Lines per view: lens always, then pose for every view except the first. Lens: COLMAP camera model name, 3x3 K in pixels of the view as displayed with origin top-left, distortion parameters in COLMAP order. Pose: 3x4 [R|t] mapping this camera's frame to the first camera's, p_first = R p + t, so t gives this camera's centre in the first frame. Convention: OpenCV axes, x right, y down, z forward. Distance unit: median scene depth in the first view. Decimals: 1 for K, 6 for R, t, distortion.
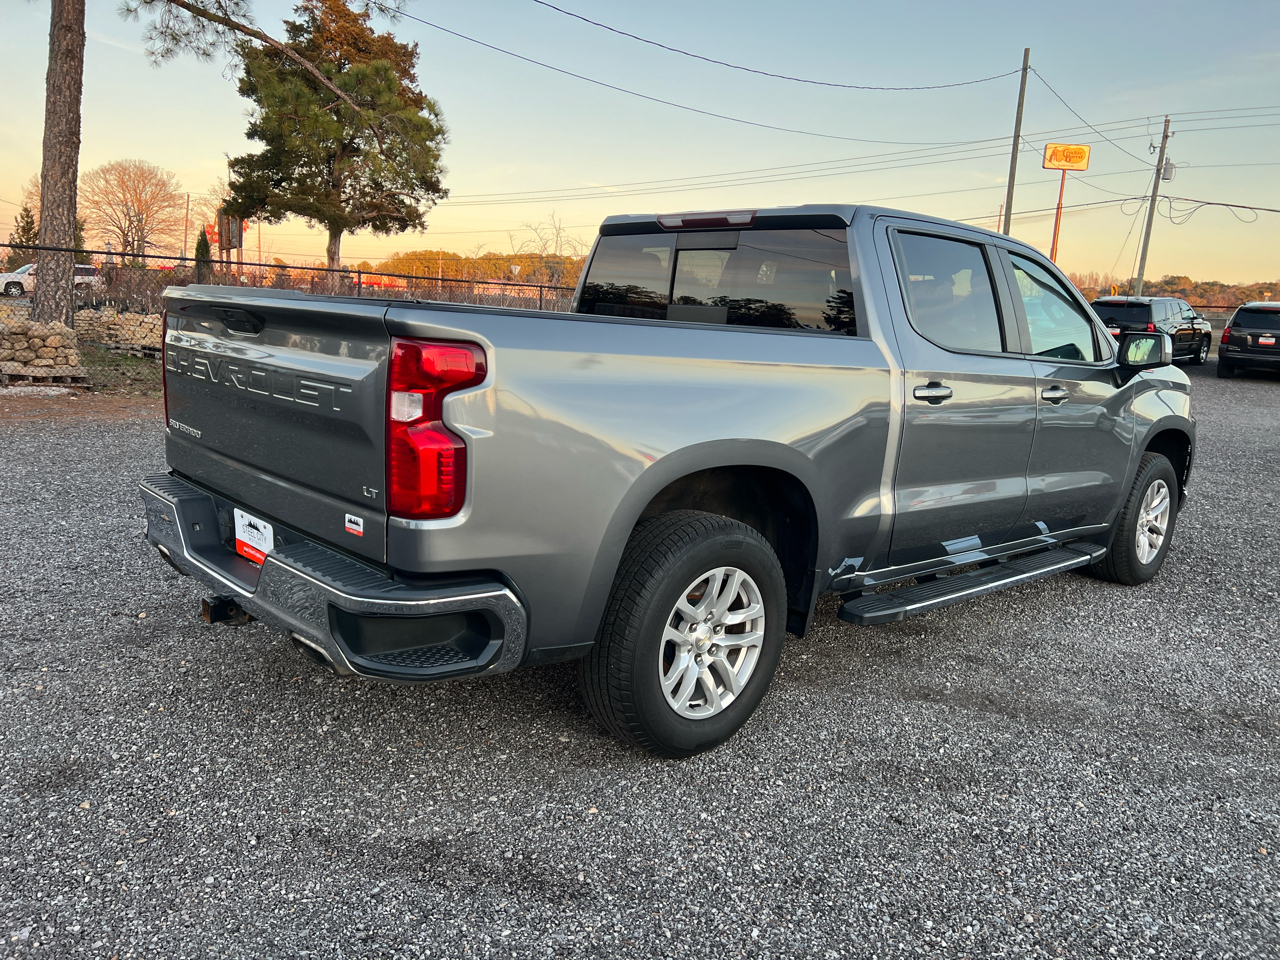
lens RADIAL K [[956.5, 0, 640.0], [0, 956.5, 480.0], [0, 0, 1]] dist [0.049064, -0.058189]
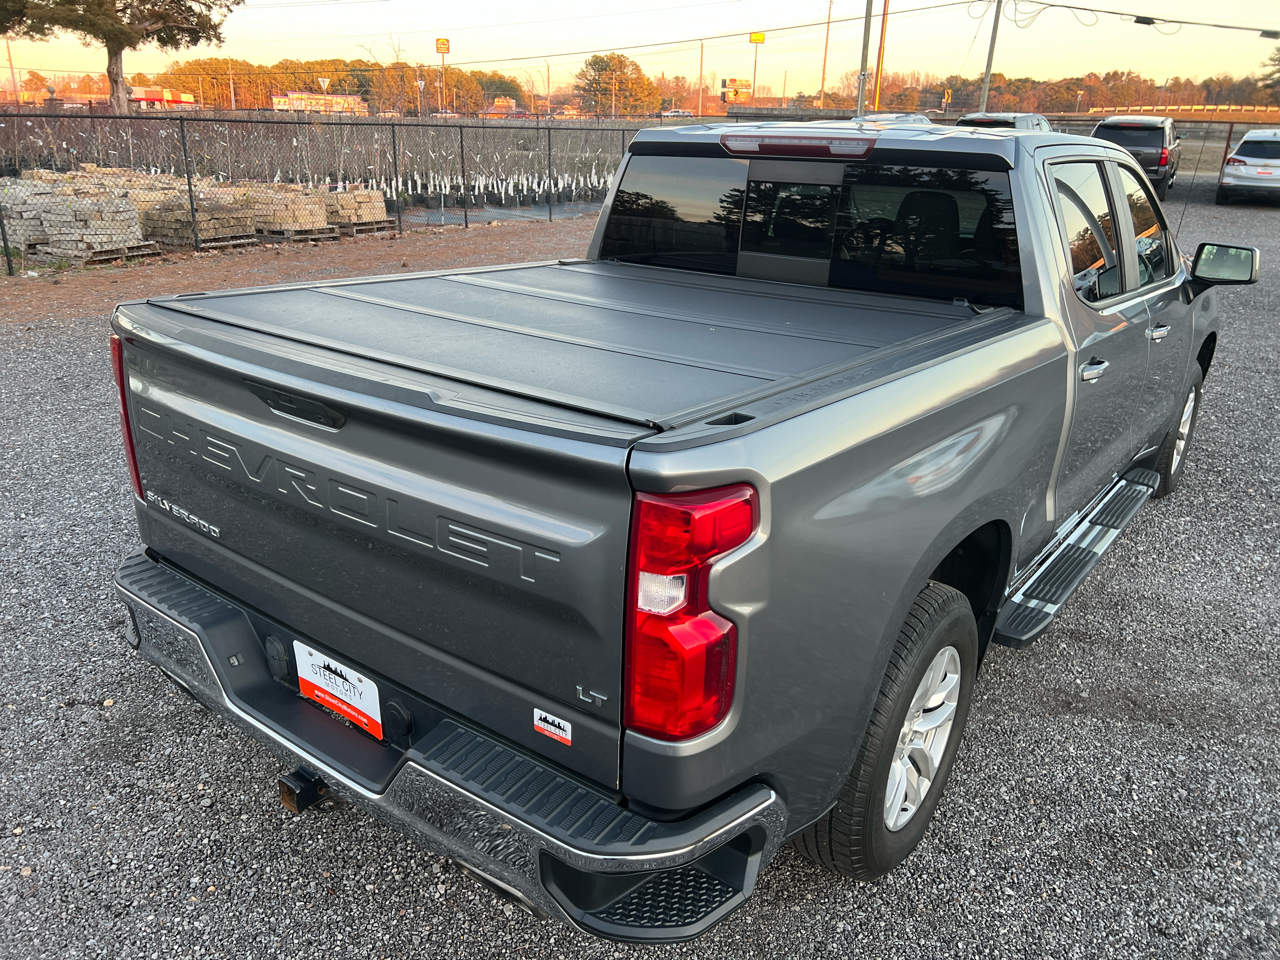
lens RADIAL K [[963.9, 0, 639.3], [0, 963.9, 483.5], [0, 0, 1]] dist [0.050088, -0.062872]
pose [[0.985692, -0.081453, 0.147568, -0.250182], [0.053539, 0.981447, 0.184109, -0.195169], [-0.159826, -0.173574, 0.971765, 0.258614]]
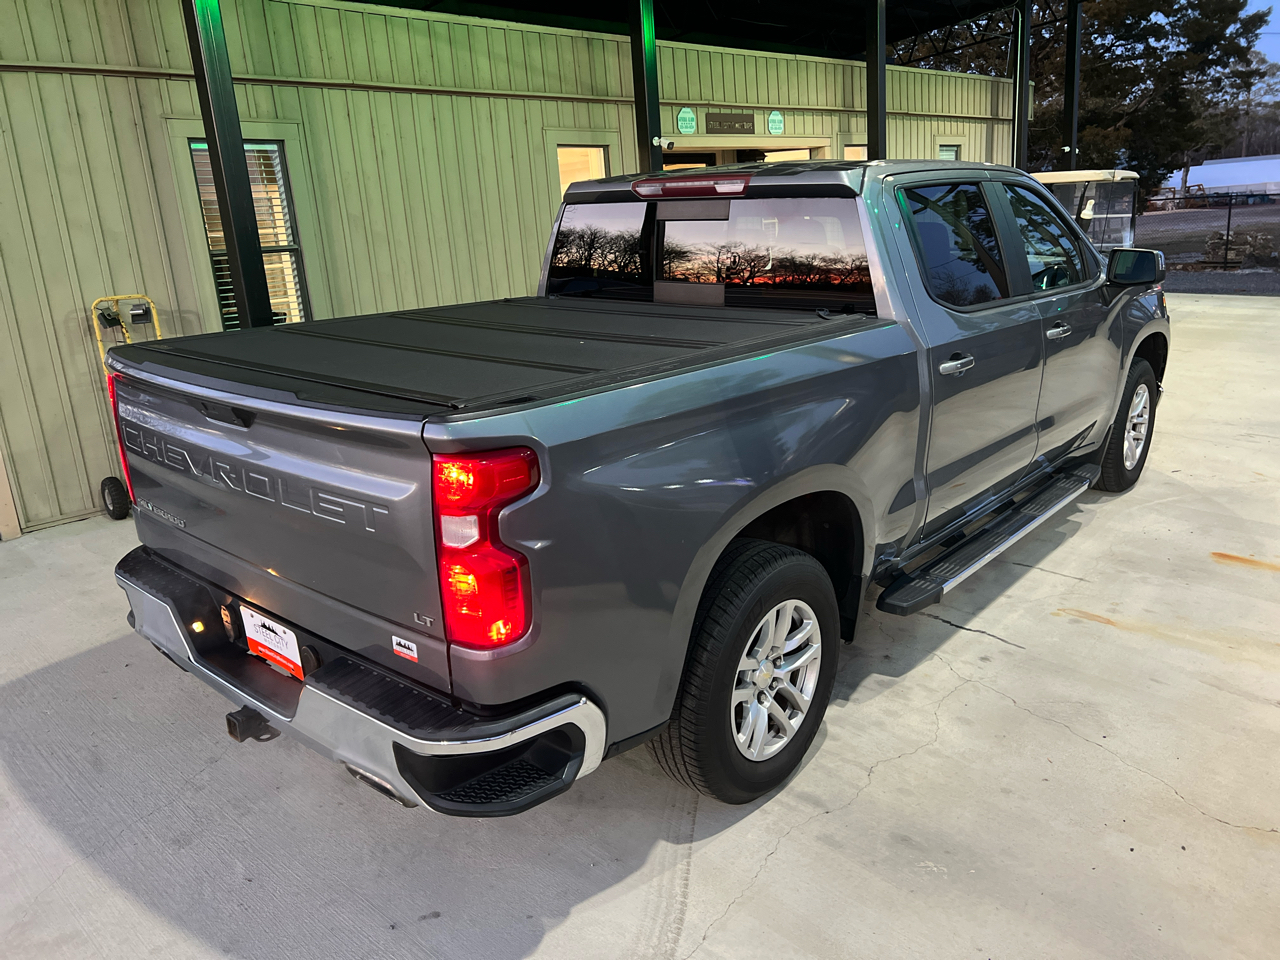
lens RADIAL K [[956.5, 0, 640.0], [0, 956.5, 480.0], [0, 0, 1]] dist [0.049064, -0.058189]
pose [[0.990295, -0.118291, 0.072965, -0.097920], [0.108011, 0.985401, 0.131599, -0.156291], [-0.087467, -0.122441, 0.988614, 0.087414]]
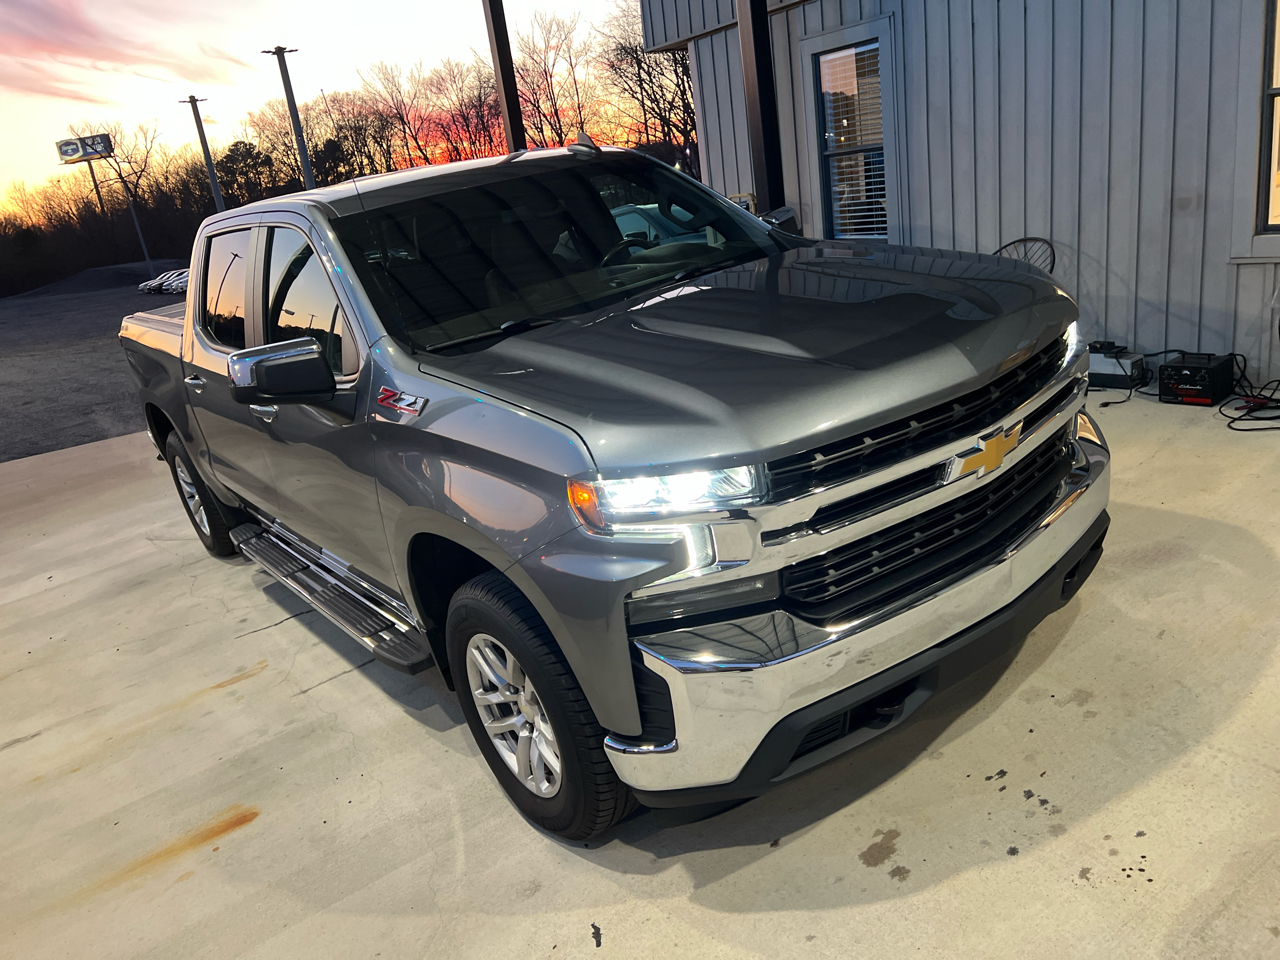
lens RADIAL K [[956.5, 0, 650.2], [0, 956.5, 482.4], [0, 0, 1]] dist [0.050175, -0.057722]
pose [[-0.091437, 0.295110, -0.951078, 1.564252], [0.008717, 0.955279, 0.295576, -0.364104], [0.995773, 0.018736, -0.089920, 1.828511]]
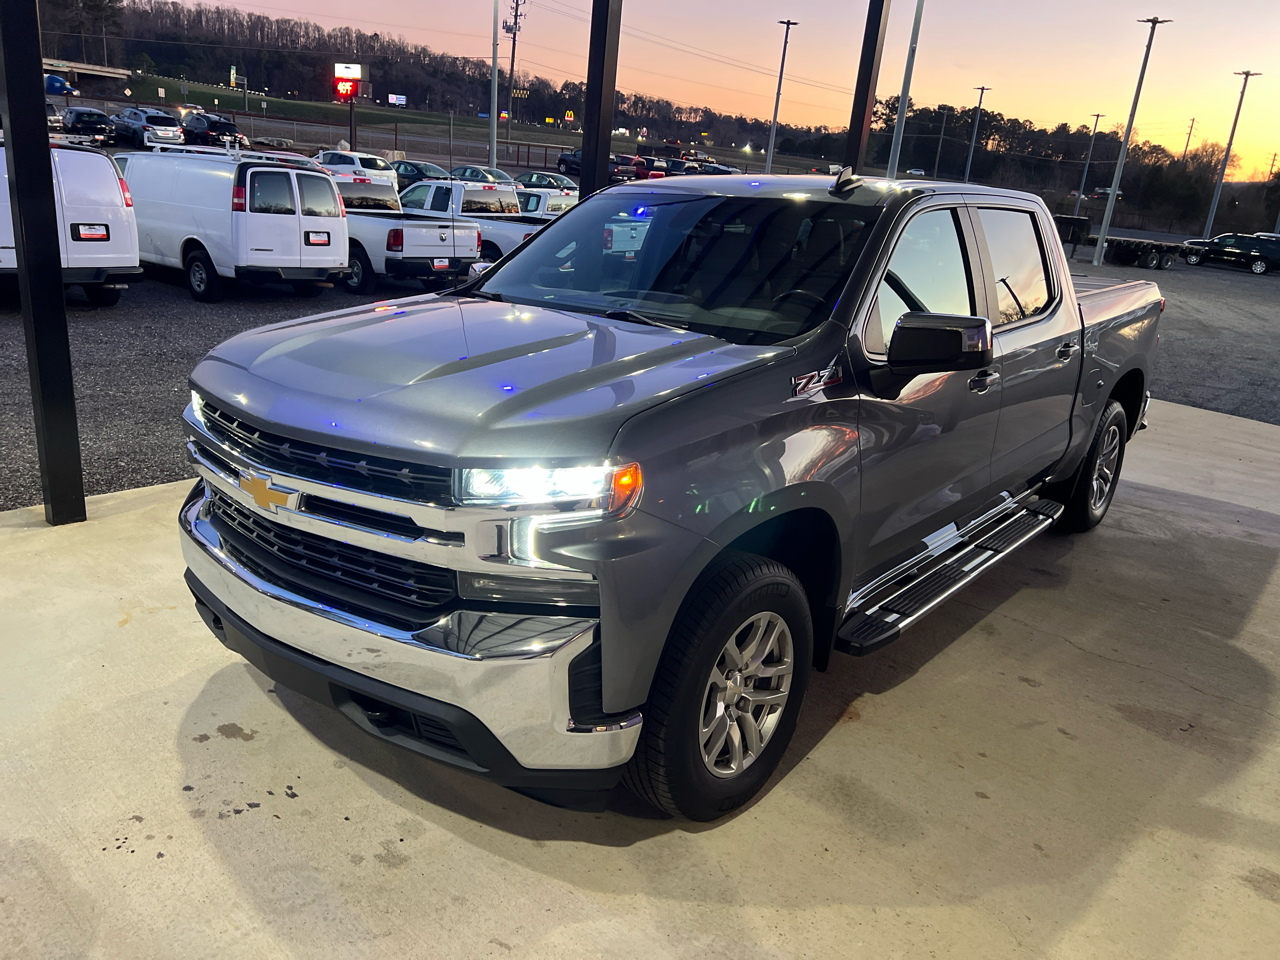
lens RADIAL K [[956.5, 0, 640.0], [0, 956.5, 480.0], [0, 0, 1]] dist [0.049064, -0.058189]
pose [[-0.984296, -0.074720, -0.159930, 0.709046], [-0.134347, 0.904784, 0.404126, -0.523250], [0.114505, 0.419266, -0.900614, 2.723962]]
